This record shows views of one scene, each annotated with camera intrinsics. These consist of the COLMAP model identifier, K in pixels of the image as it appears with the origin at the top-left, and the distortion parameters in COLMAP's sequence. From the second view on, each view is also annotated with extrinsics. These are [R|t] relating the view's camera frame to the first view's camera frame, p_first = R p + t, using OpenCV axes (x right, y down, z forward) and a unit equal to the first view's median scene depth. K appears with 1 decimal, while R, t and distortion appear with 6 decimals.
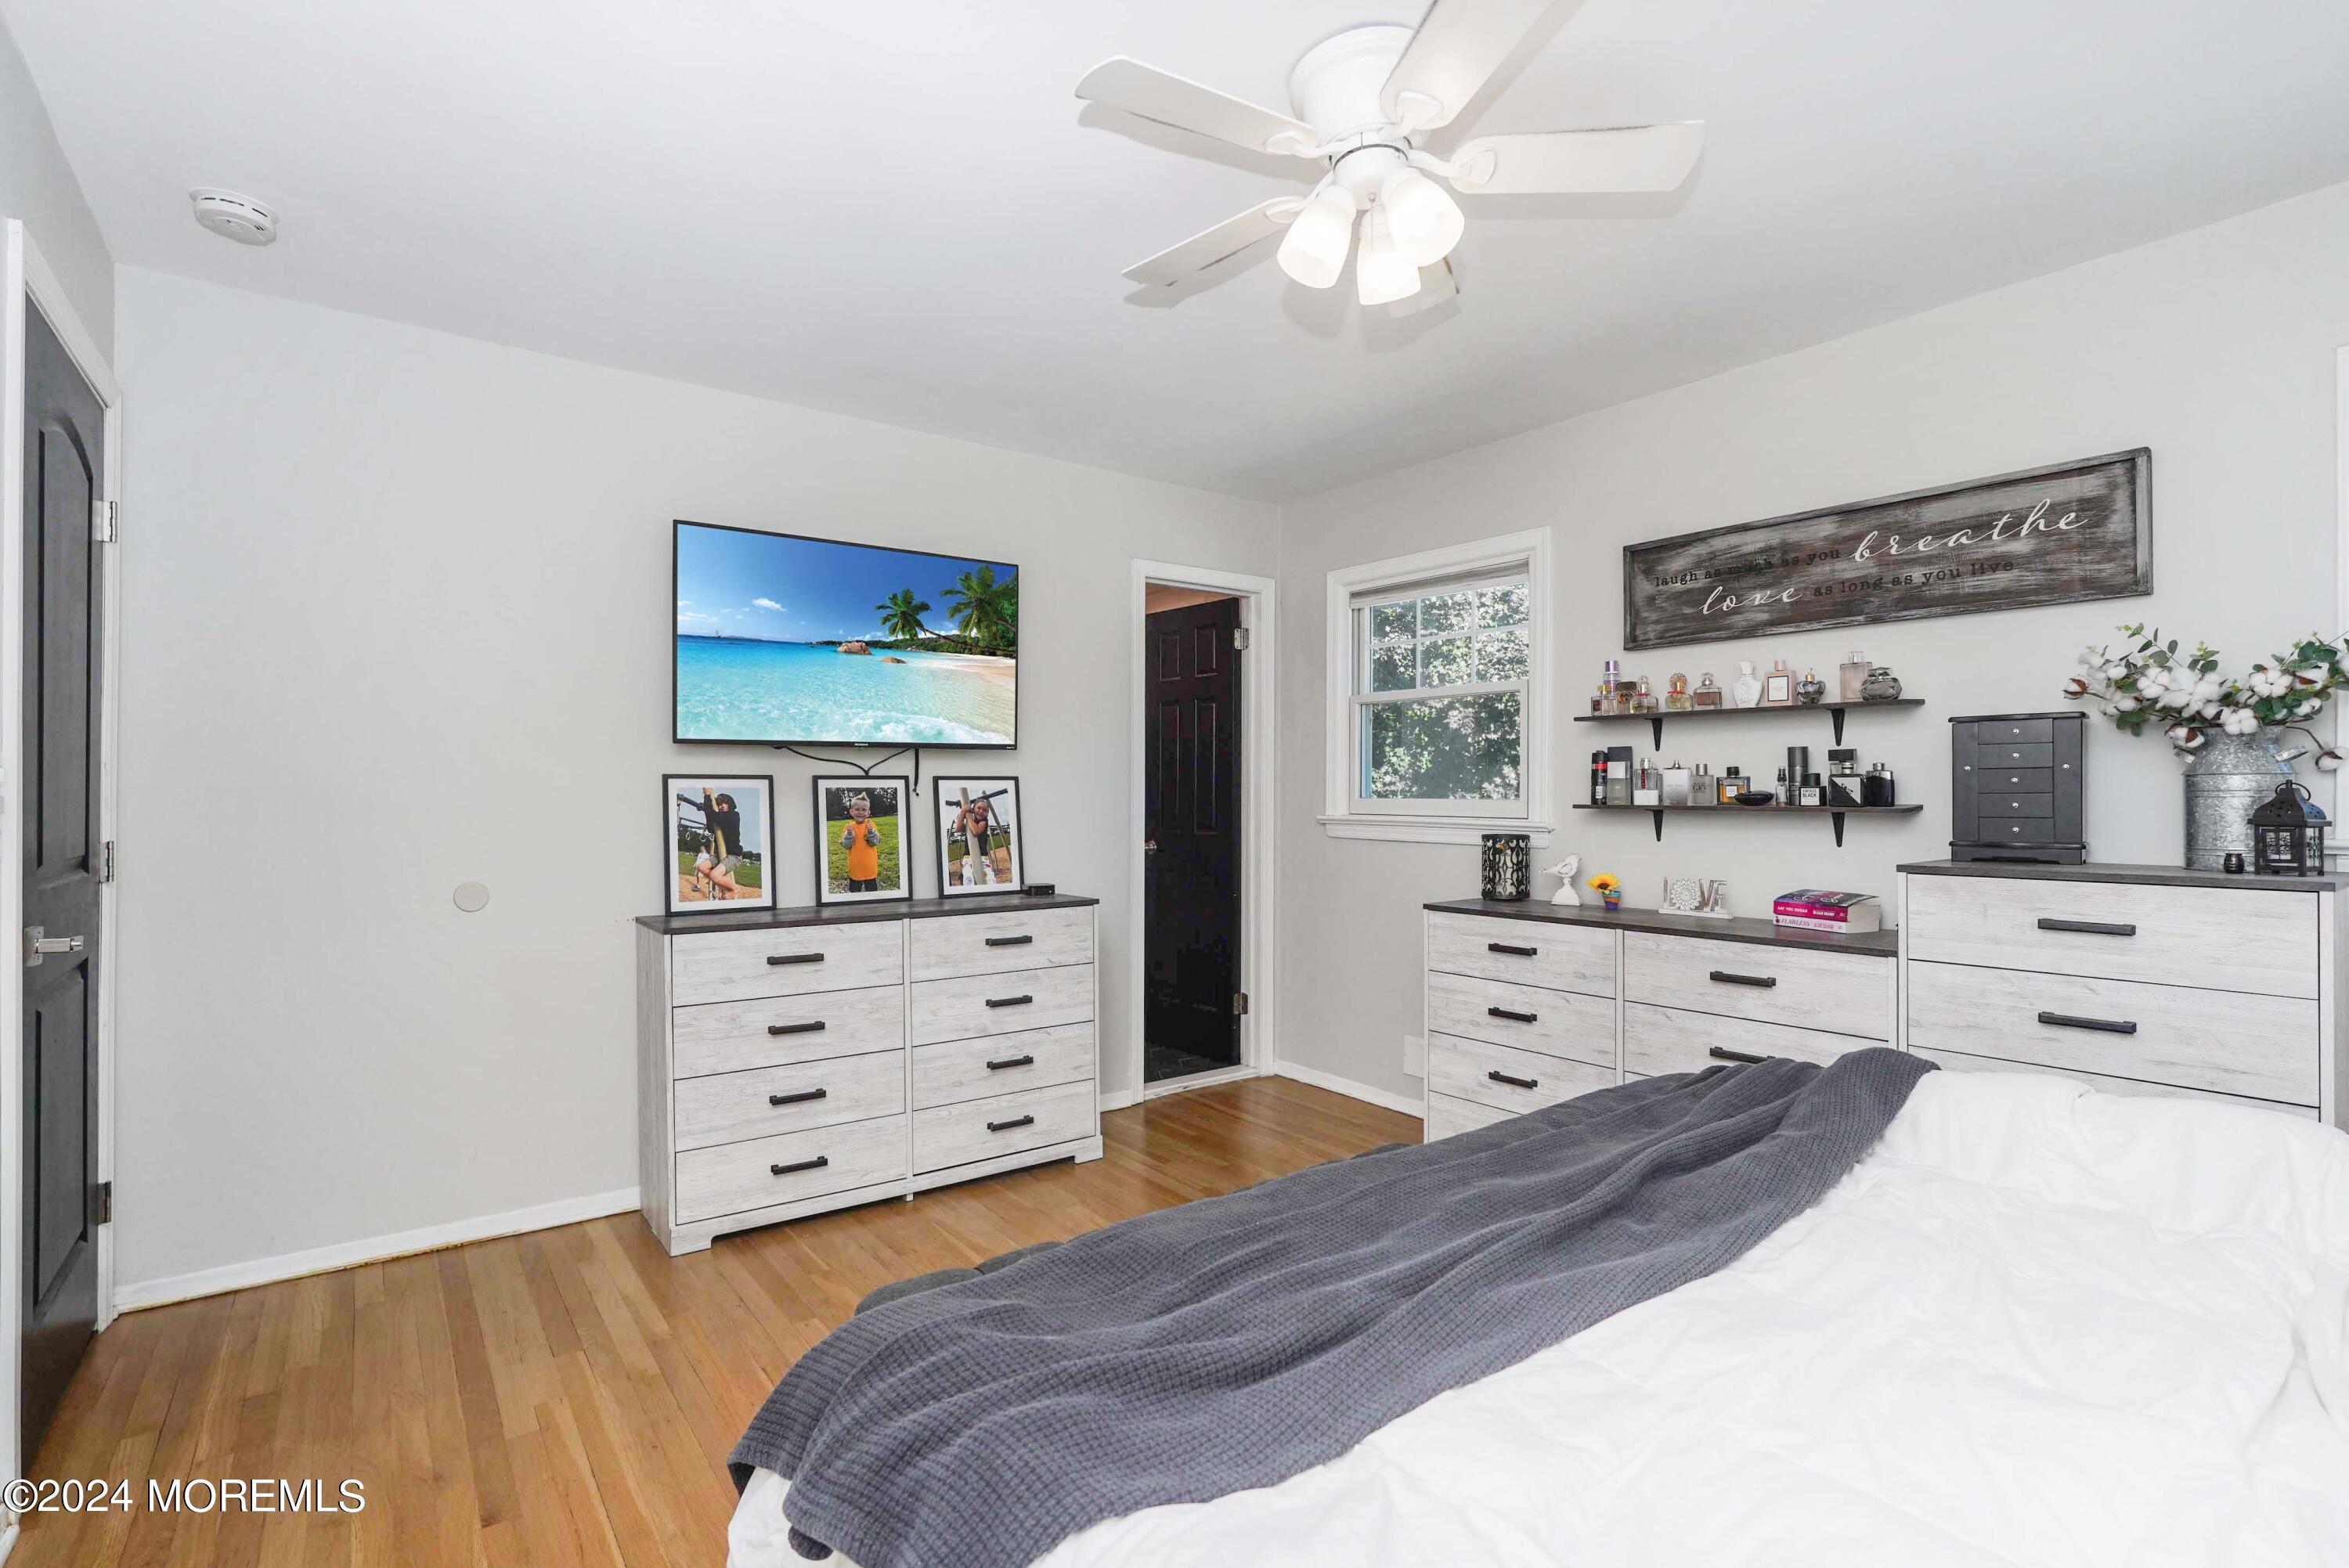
lens RADIAL K [[1091.8, 0, 1180.9], [0, 1091.8, 797.8], [0, 0, 1]] dist [-0.001944, 0.000337]
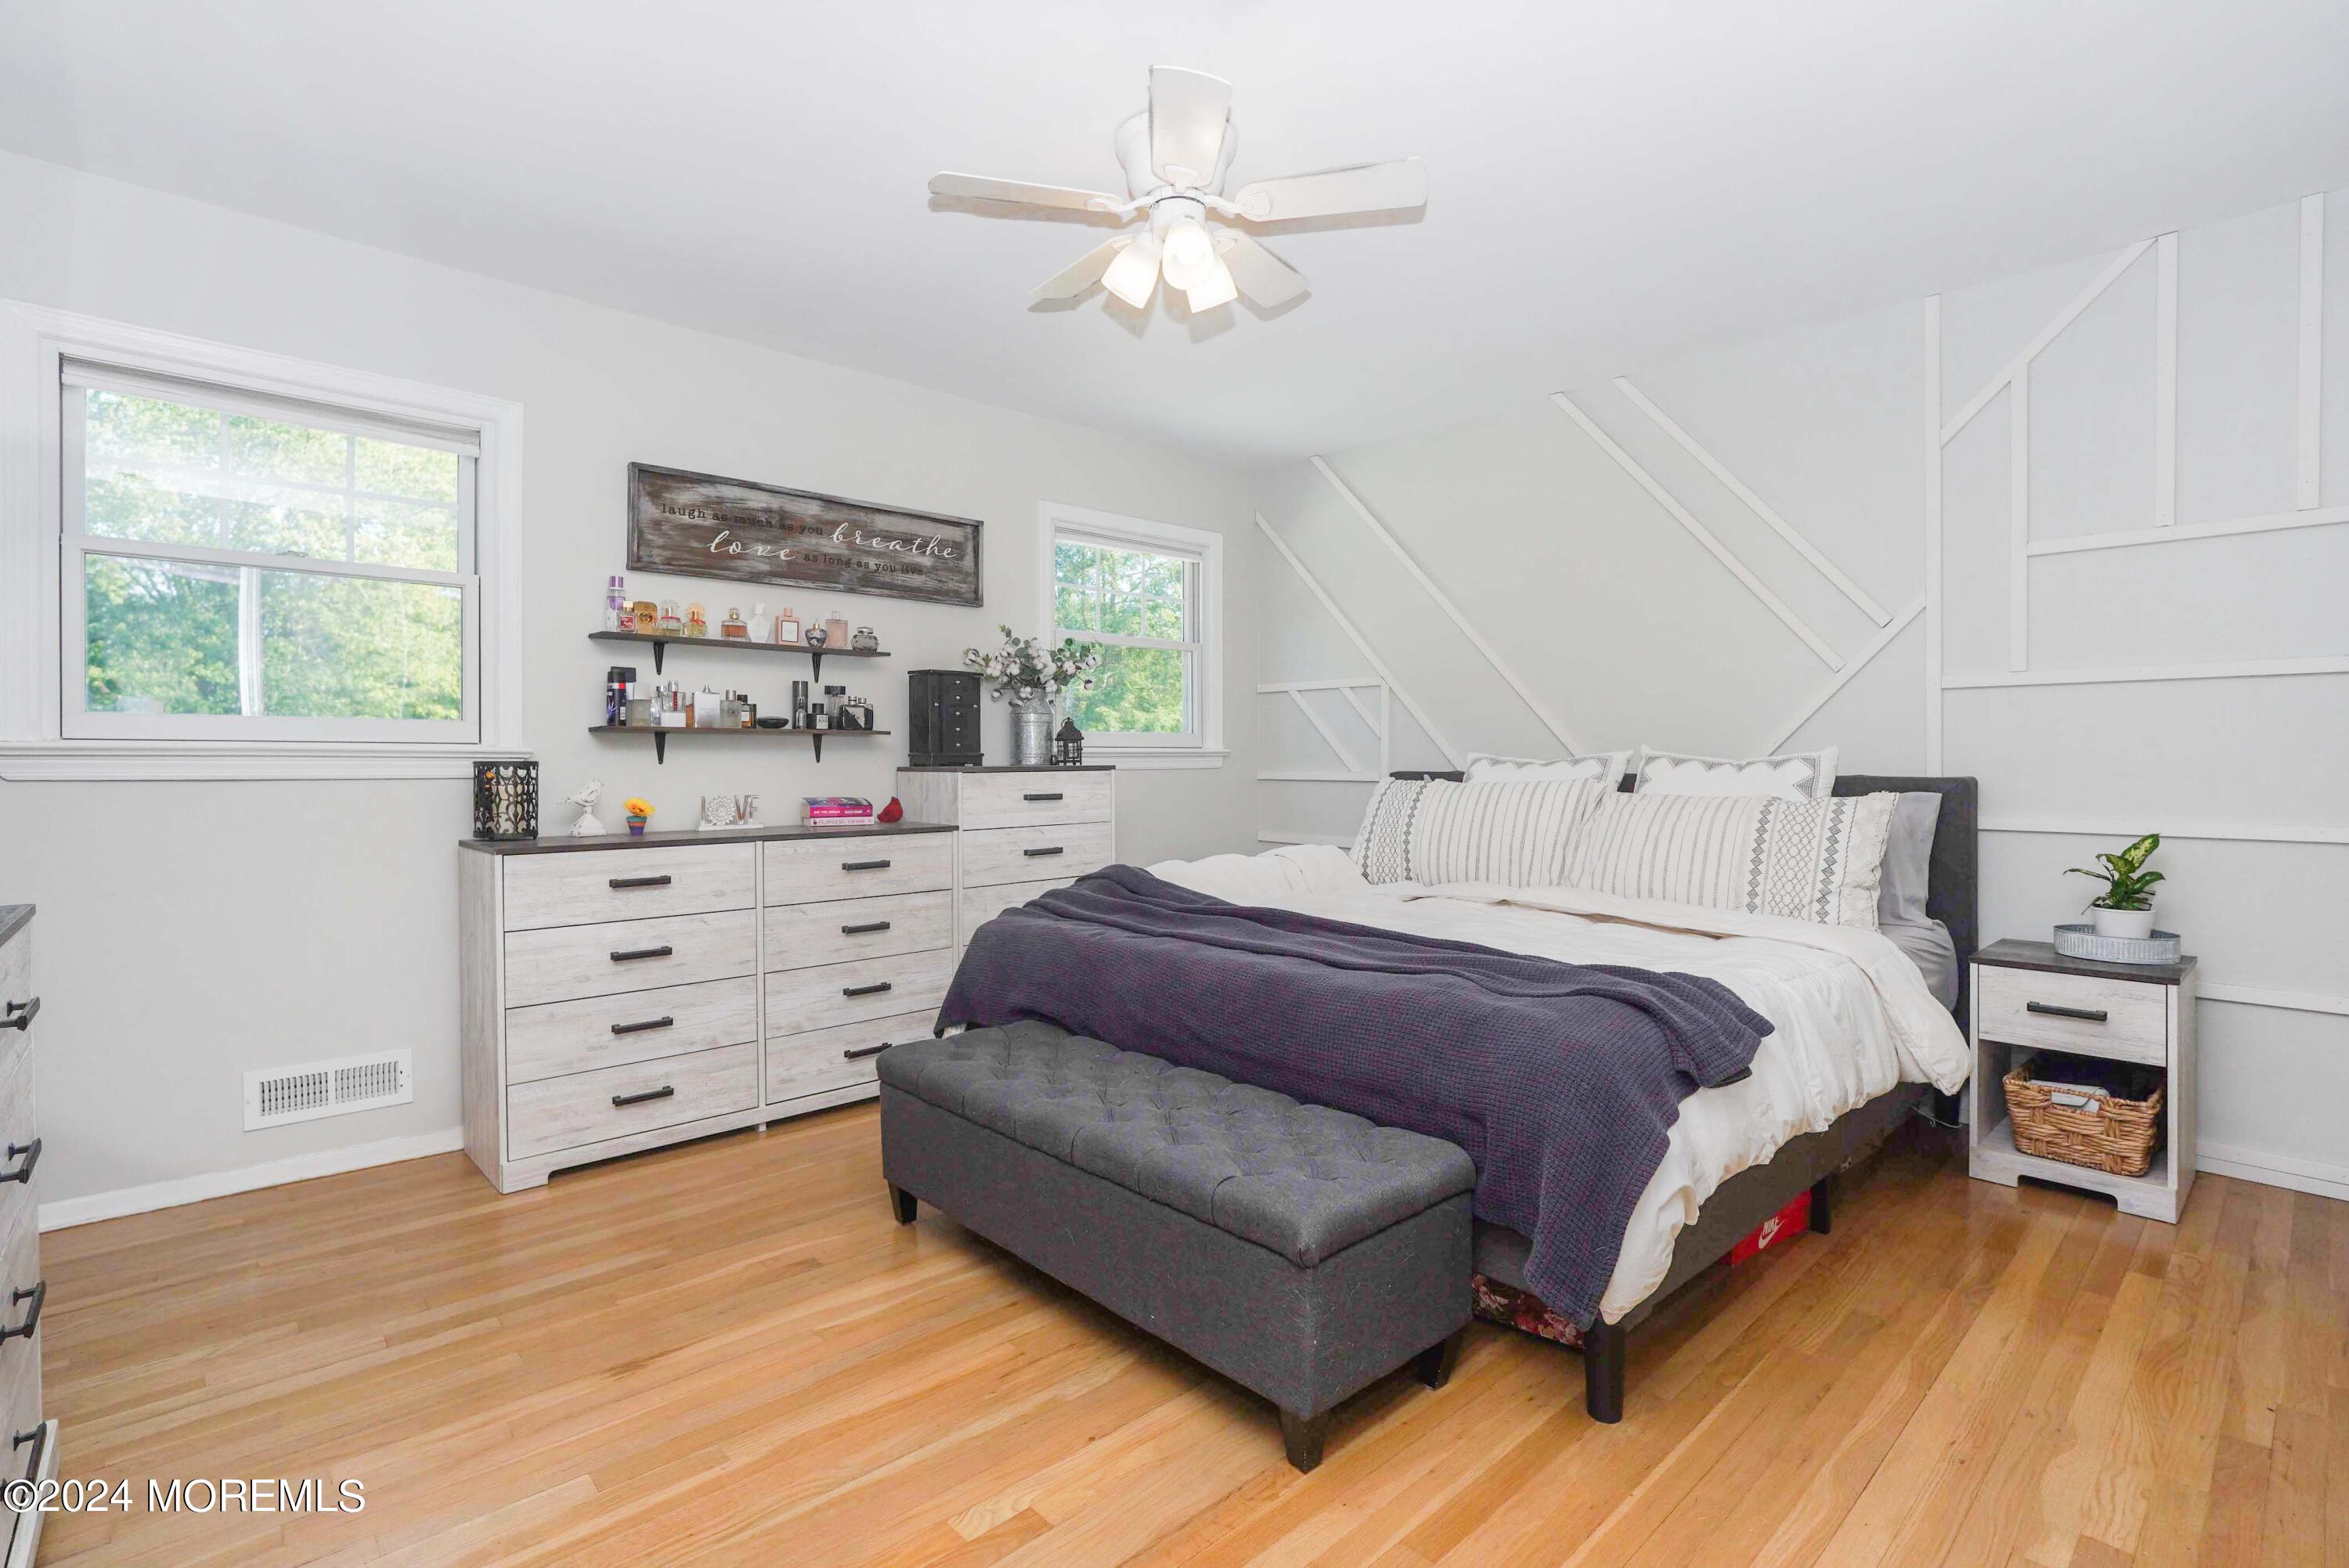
lens RADIAL K [[1091.8, 0, 1183.3], [0, 1091.8, 761.4], [0, 0, 1]] dist [-0.001944, 0.000337]
pose [[-0.089811, -0.007214, 0.995933, -0.683778], [0.003505, 0.999965, 0.007559, 0.035106], [-0.995953, 0.004170, -0.089783, 0.672842]]
